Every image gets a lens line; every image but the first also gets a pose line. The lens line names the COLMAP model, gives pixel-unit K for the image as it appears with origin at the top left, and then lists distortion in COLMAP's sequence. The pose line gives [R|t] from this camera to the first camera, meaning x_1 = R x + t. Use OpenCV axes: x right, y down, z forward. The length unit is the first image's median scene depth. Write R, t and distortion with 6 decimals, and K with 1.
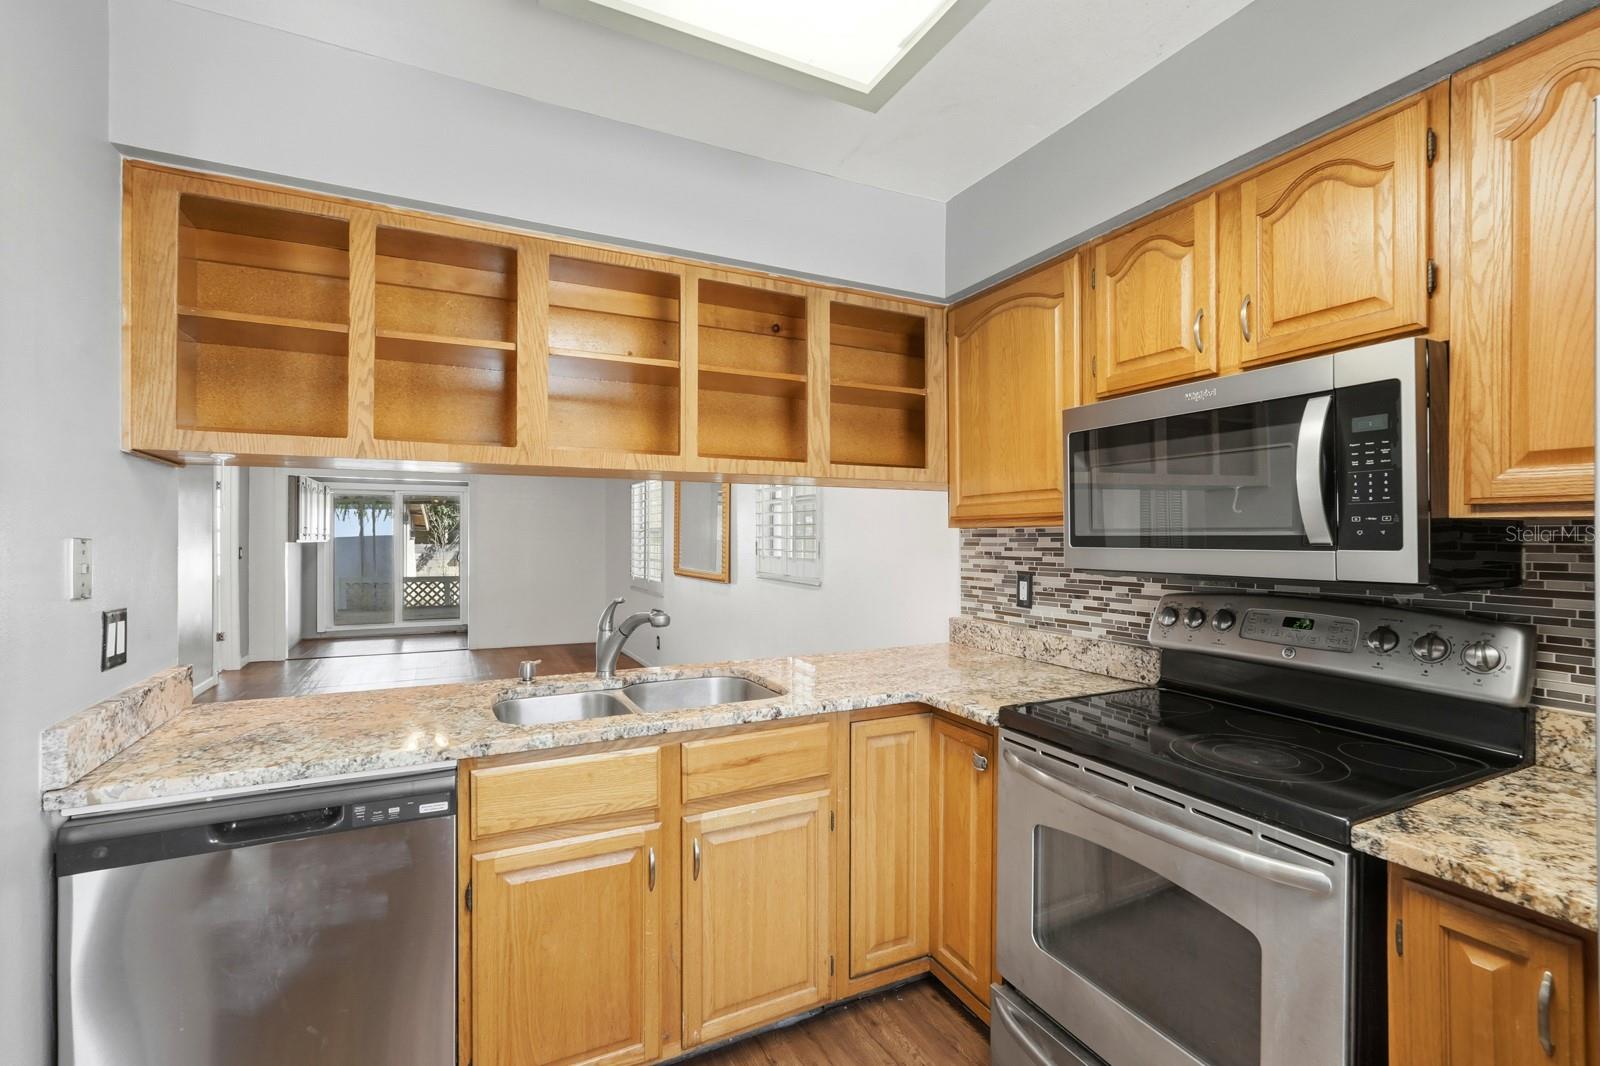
lens RADIAL K [[710.1, 0, 800.0], [0, 710.1, 533.0], [0, 0, 1]] dist [-0.009002, -0.000071]
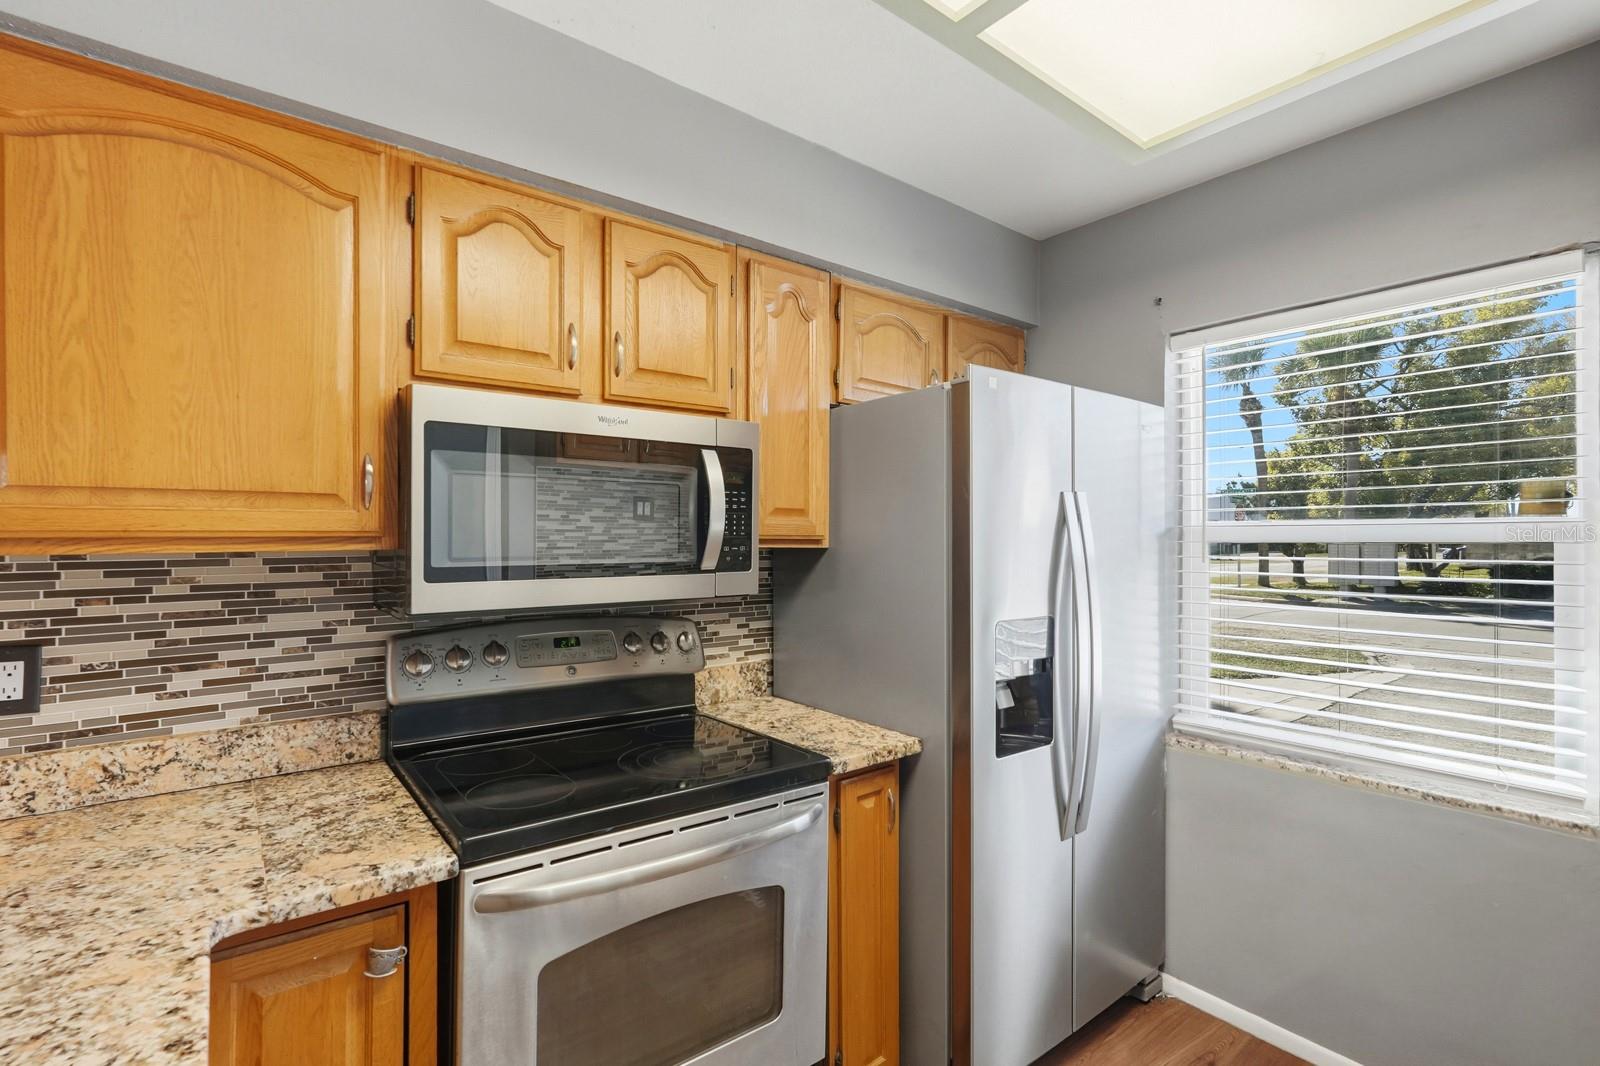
lens RADIAL K [[758.1, 0, 800.0], [0, 758.1, 533.0], [0, 0, 1]] dist [-0.000054, 0.000532]
pose [[-0.207163, 0.001393, 0.978305, -0.368785], [-0.005994, 0.999978, -0.002693, -0.026923], [-0.978288, -0.006422, -0.207150, 0.681632]]
